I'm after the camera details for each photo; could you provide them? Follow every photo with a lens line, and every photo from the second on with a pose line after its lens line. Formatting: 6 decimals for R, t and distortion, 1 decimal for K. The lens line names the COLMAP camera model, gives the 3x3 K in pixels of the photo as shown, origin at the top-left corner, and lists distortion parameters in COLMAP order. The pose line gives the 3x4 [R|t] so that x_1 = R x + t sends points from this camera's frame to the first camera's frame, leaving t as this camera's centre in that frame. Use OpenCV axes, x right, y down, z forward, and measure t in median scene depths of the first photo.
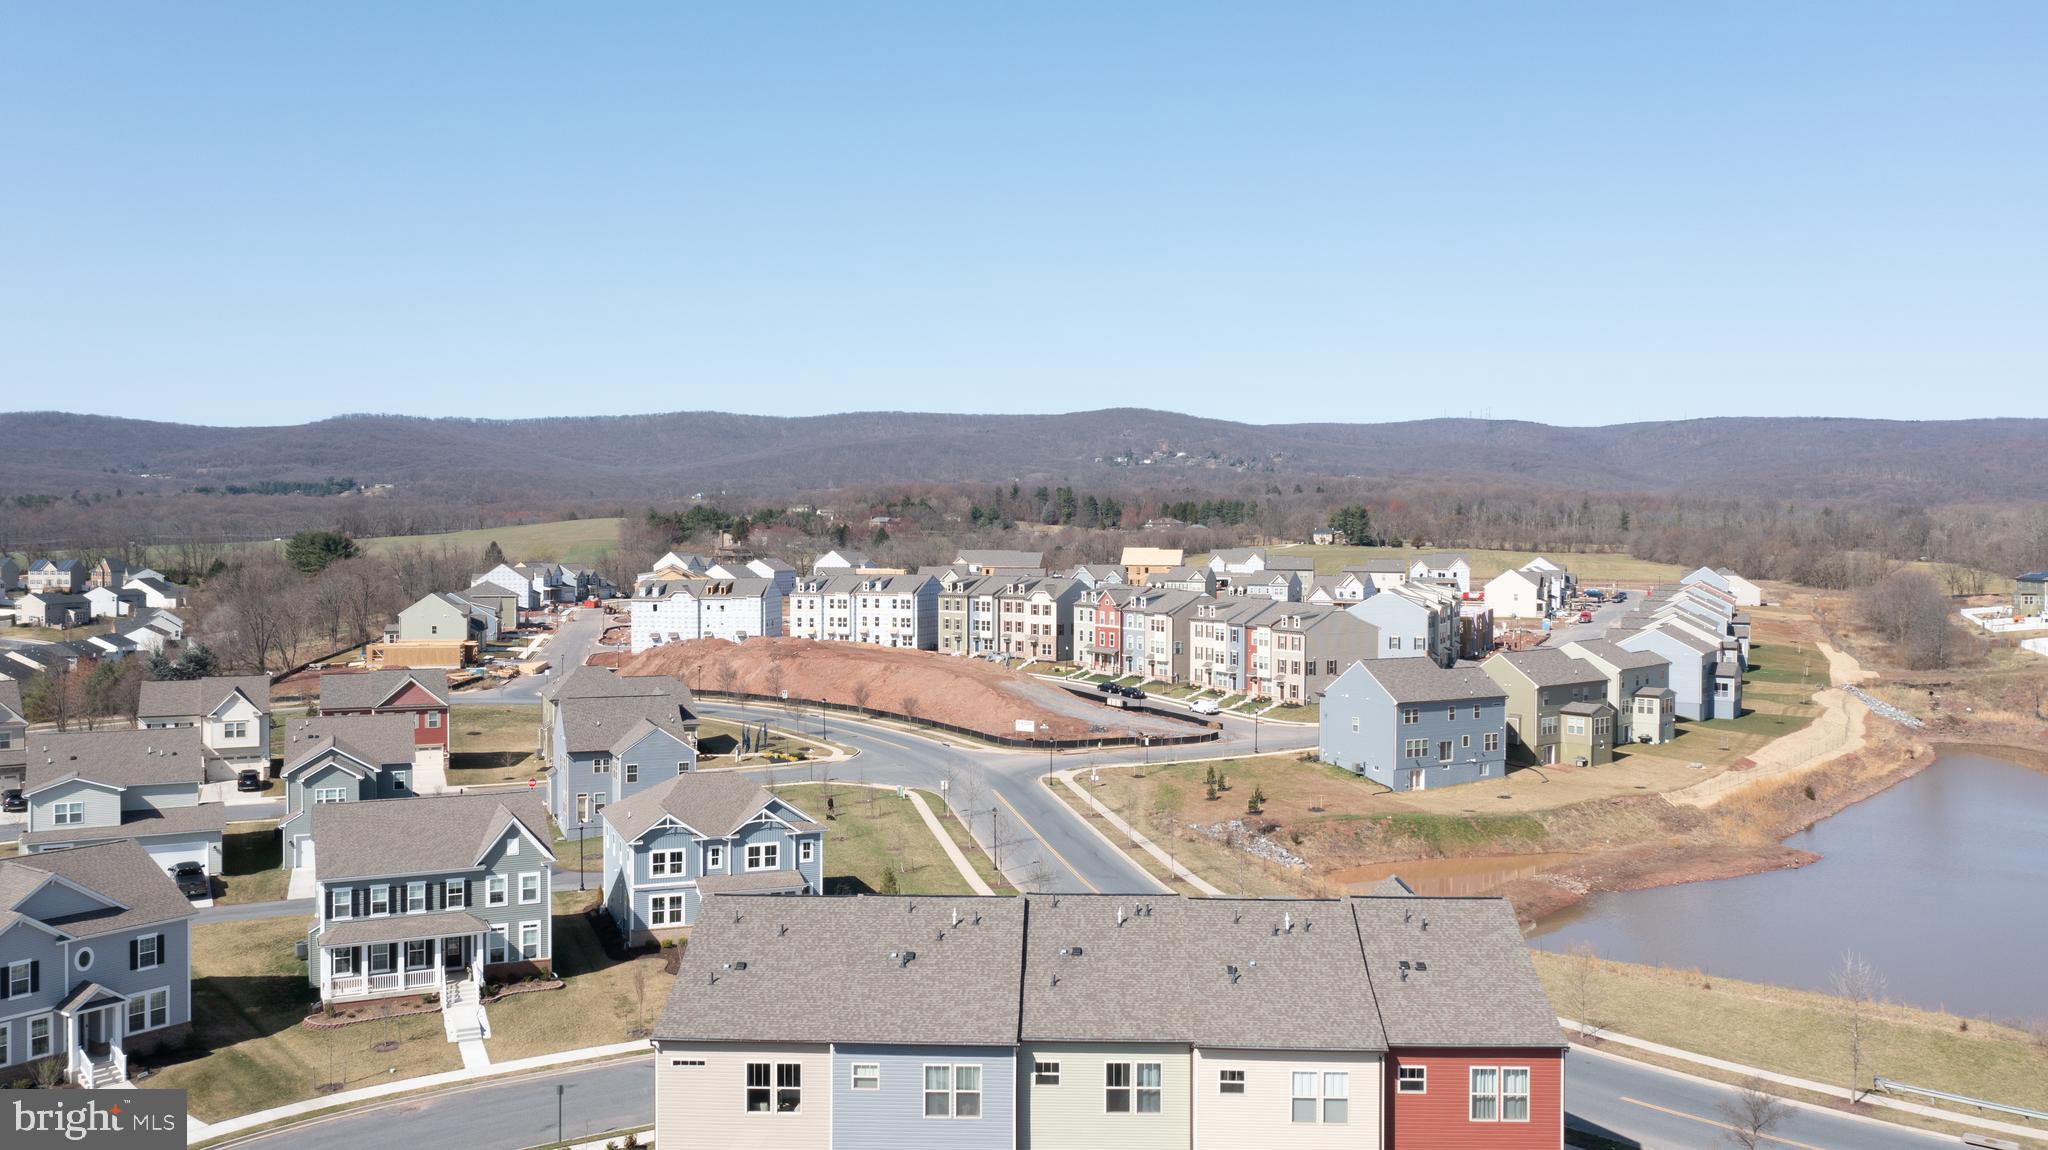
lens RADIAL K [[1638.6, 0, 1024.0], [0, 1638.6, 575.0], [0, 0, 1]] dist [0.004021, 0.003765]
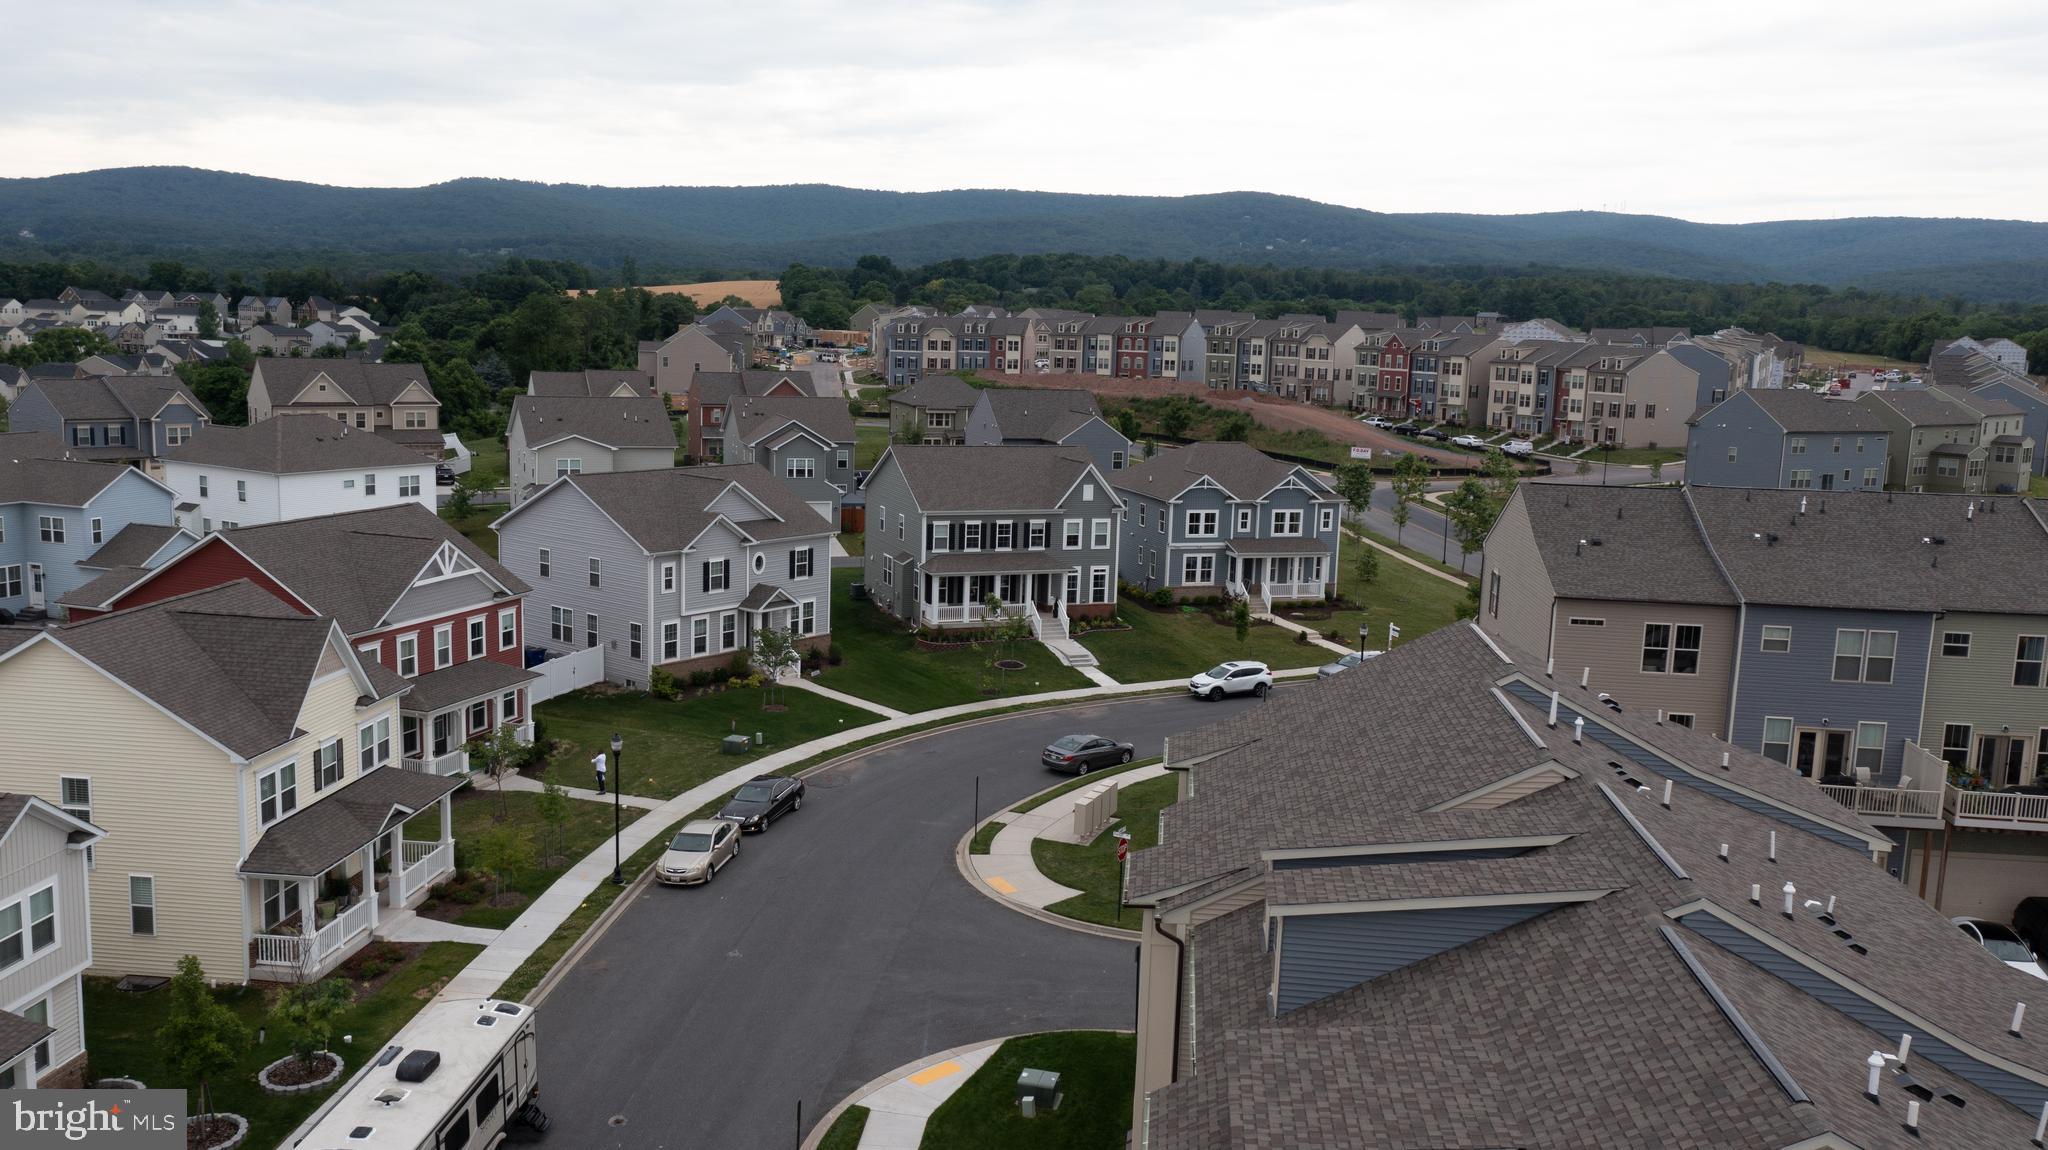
lens RADIAL K [[1635.5, 0, 1024.0], [0, 1635.5, 575.0], [0, 0, 1]] dist [0.010209, 0.006554]
pose [[0.997869, 0.037450, -0.053423, -0.178155], [-0.030316, 0.991232, 0.128608, 0.052471], [0.057771, -0.126714, 0.990256, -0.010055]]
